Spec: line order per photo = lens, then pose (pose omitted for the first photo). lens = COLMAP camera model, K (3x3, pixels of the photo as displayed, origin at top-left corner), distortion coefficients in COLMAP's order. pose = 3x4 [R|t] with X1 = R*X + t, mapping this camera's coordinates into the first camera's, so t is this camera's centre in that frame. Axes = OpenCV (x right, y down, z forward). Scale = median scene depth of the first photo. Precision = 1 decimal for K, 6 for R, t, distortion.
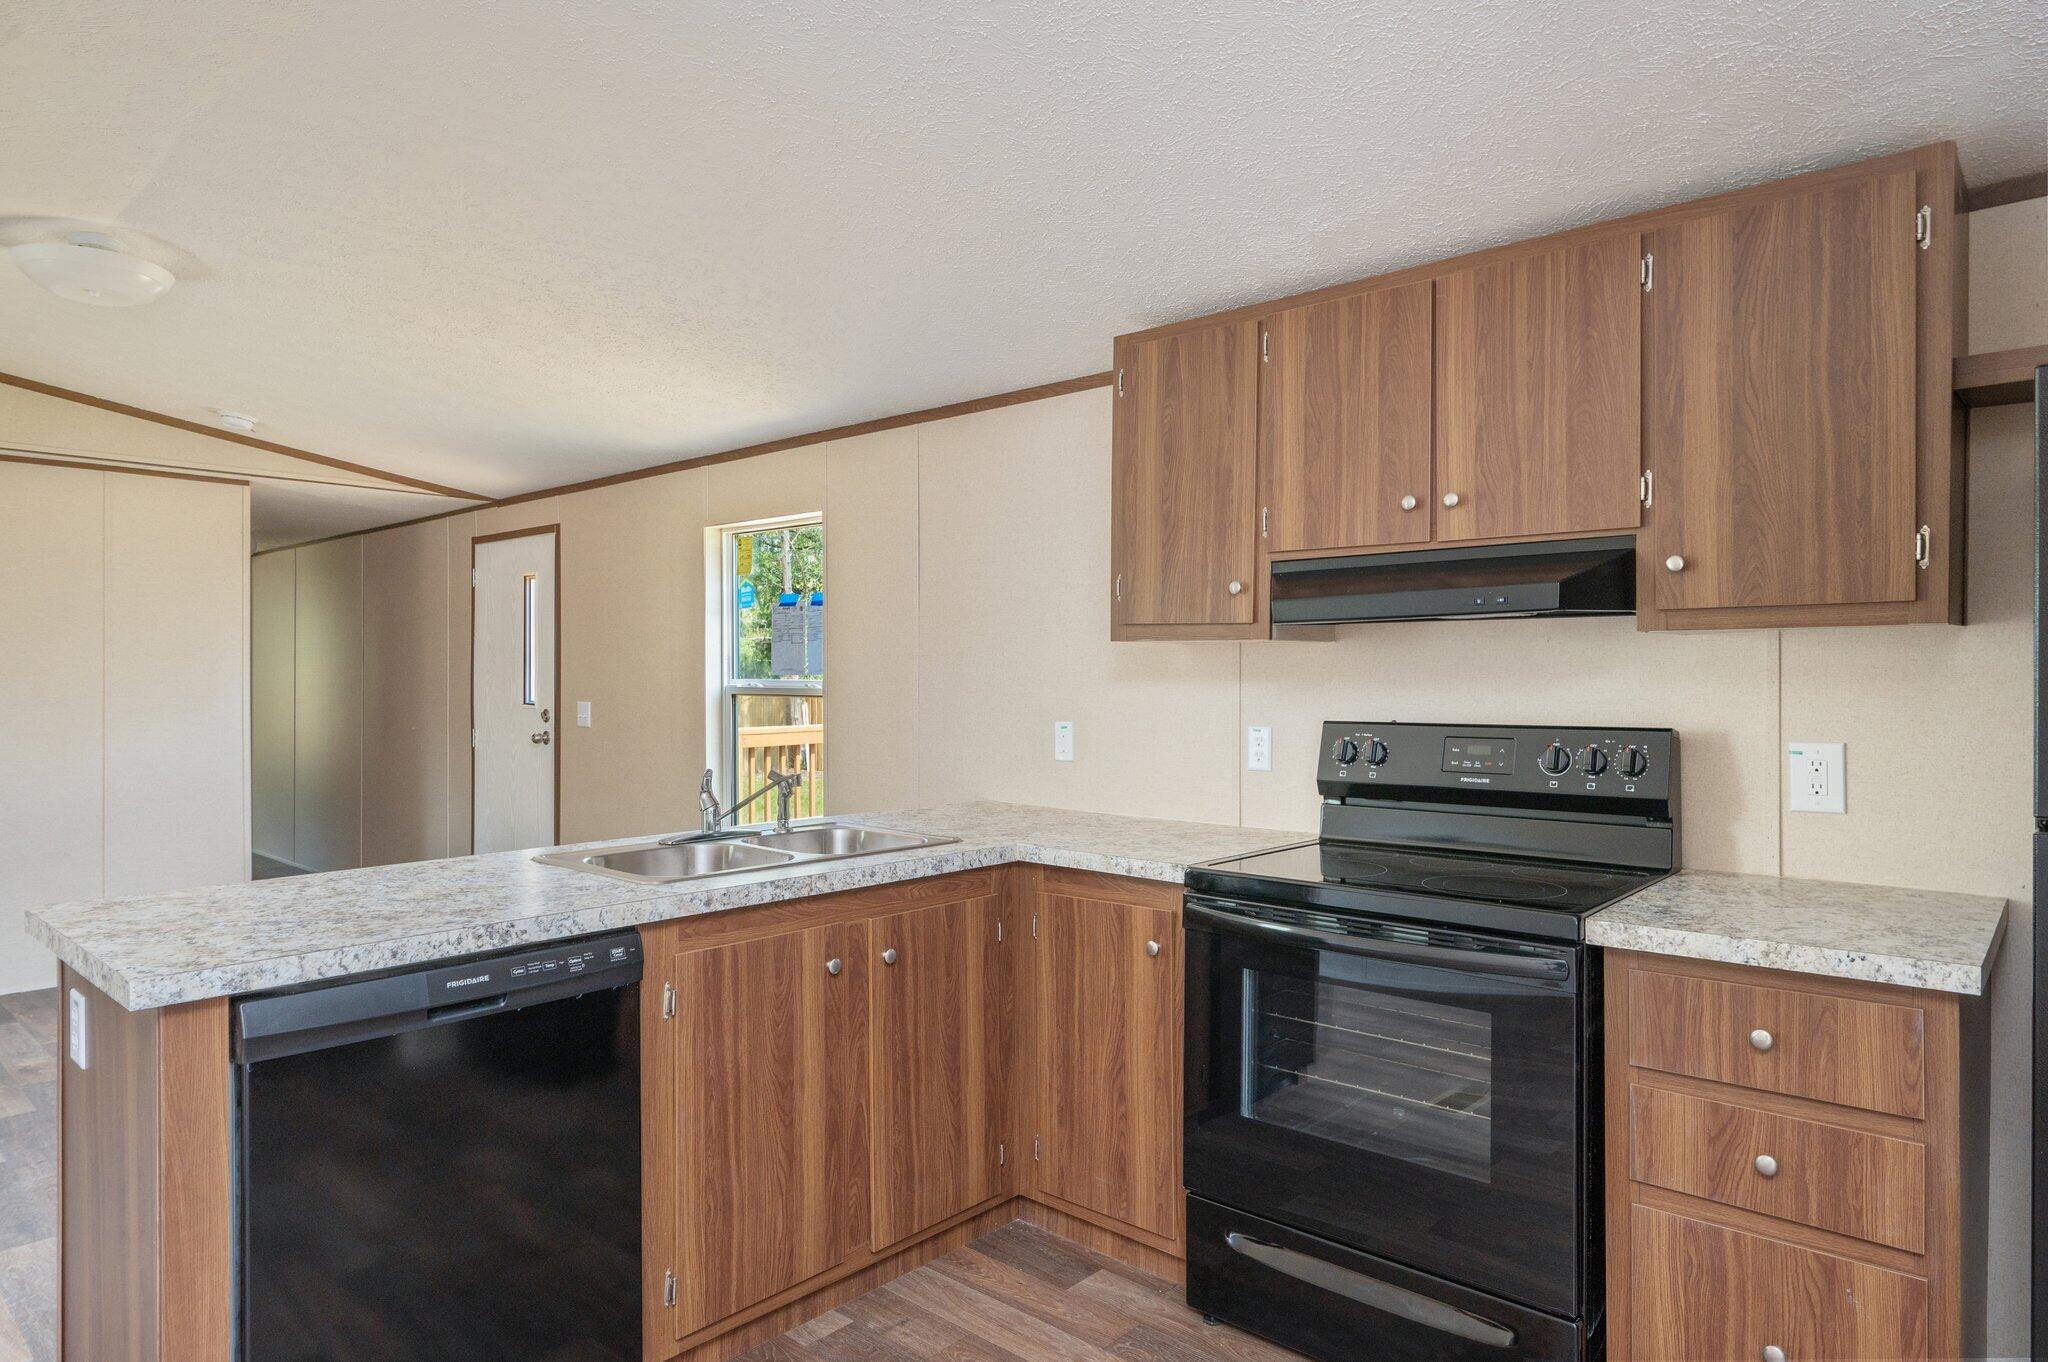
lens RADIAL K [[1228.9, 0, 1001.4], [0, 1228.9, 673.5], [0, 0, 1]] dist [0.002935, -0.002600]
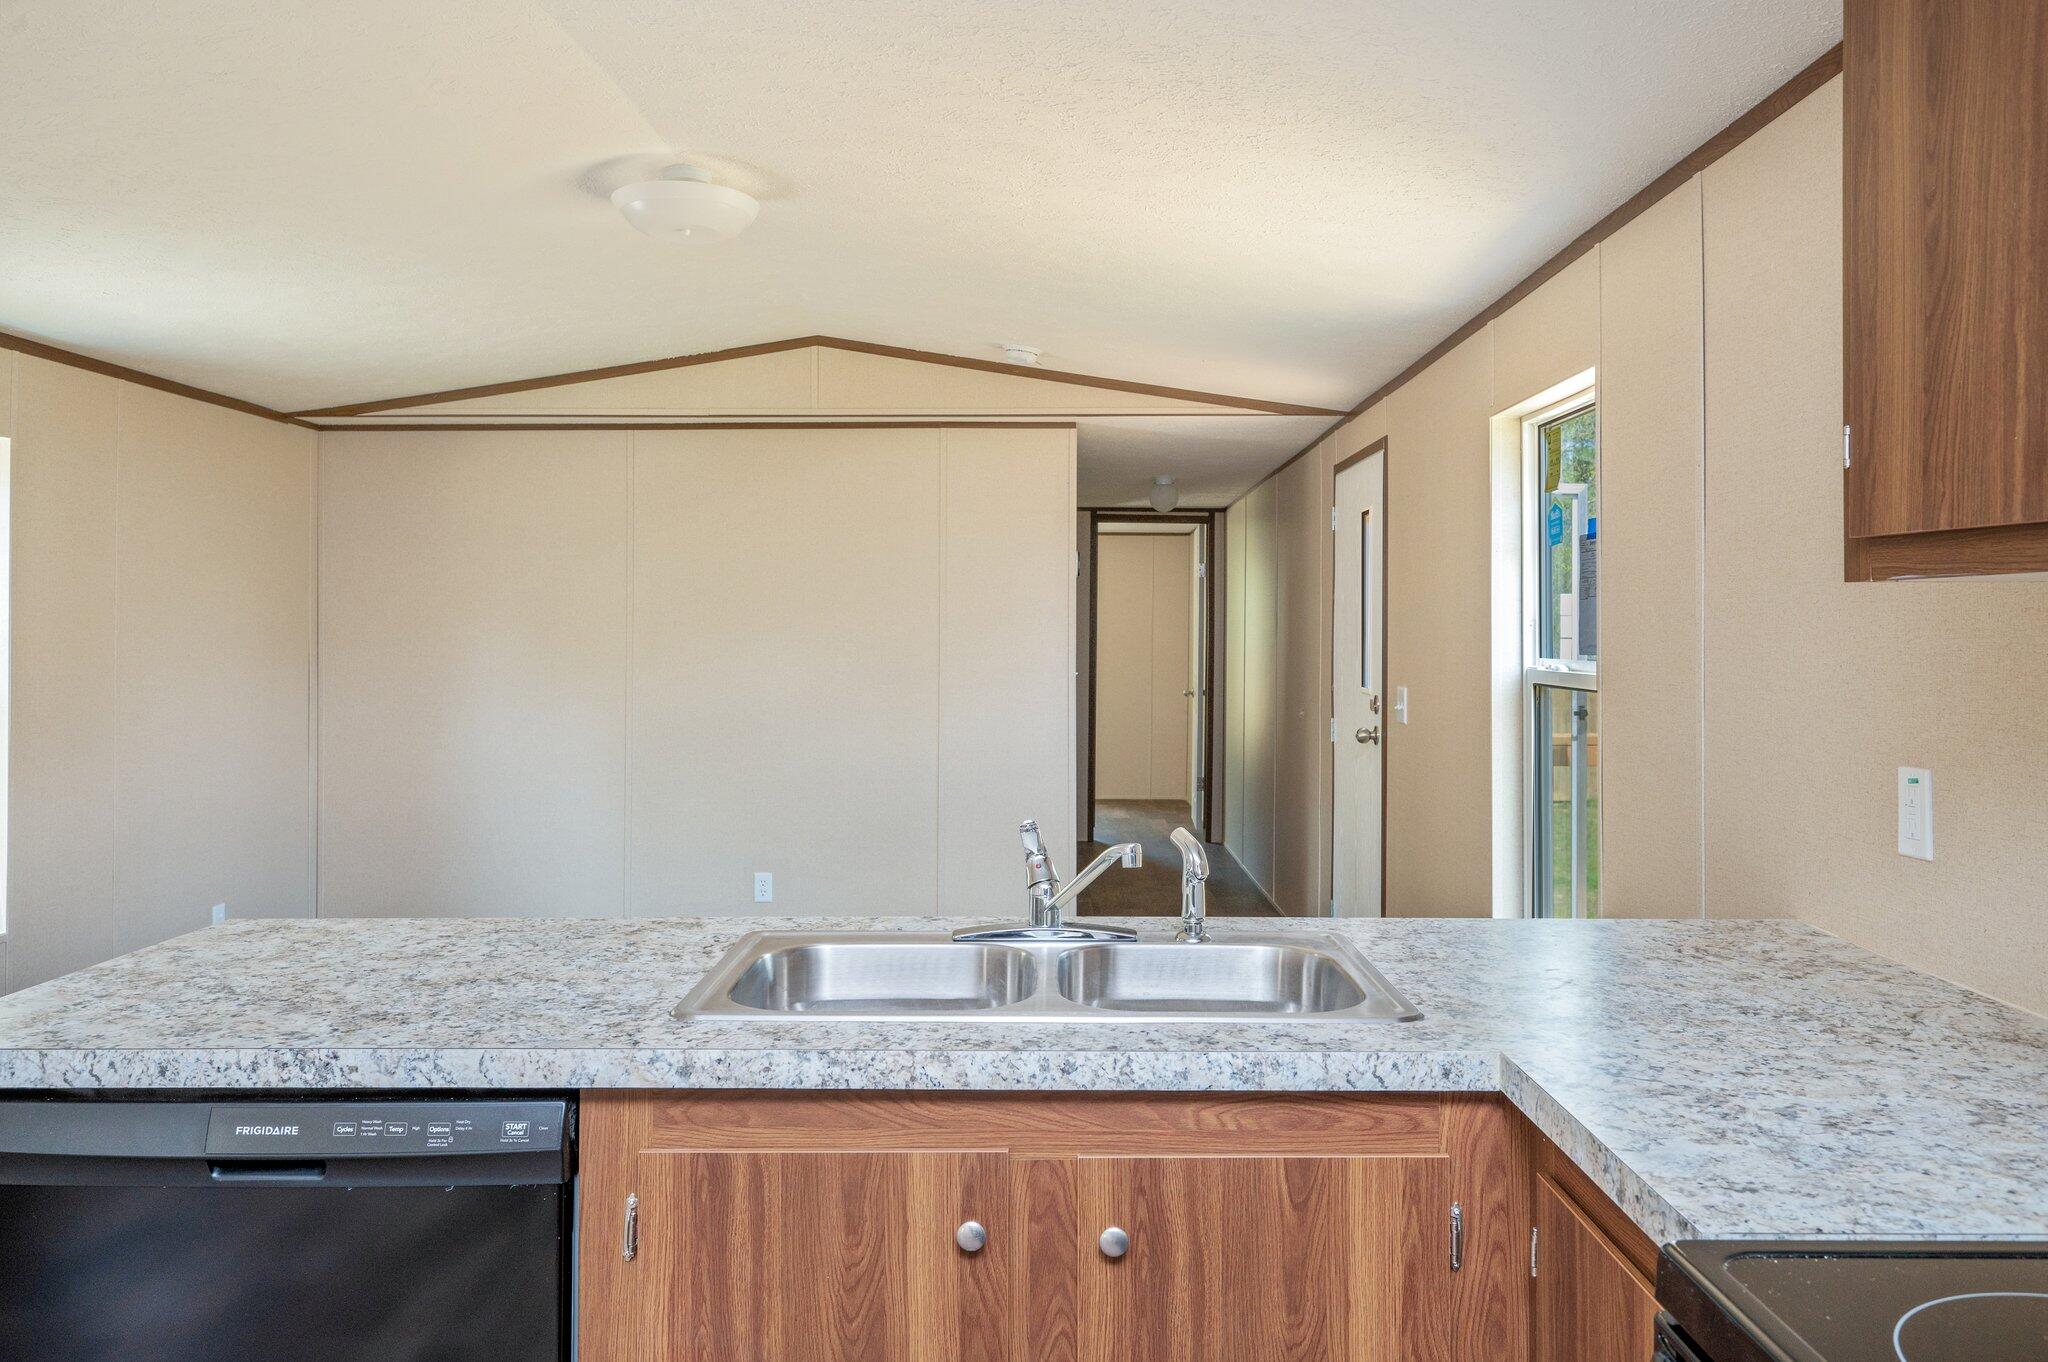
lens RADIAL K [[1514.3, 0, 1024.8], [0, 1514.3, 624.4], [0, 0, 1]] dist [-0.004536, 0.006301]
pose [[0.668462, -0.008208, -0.743701, 0.365921], [0.001652, 0.999953, -0.009550, -0.010931], [0.743744, 0.005155, 0.668445, 0.620777]]
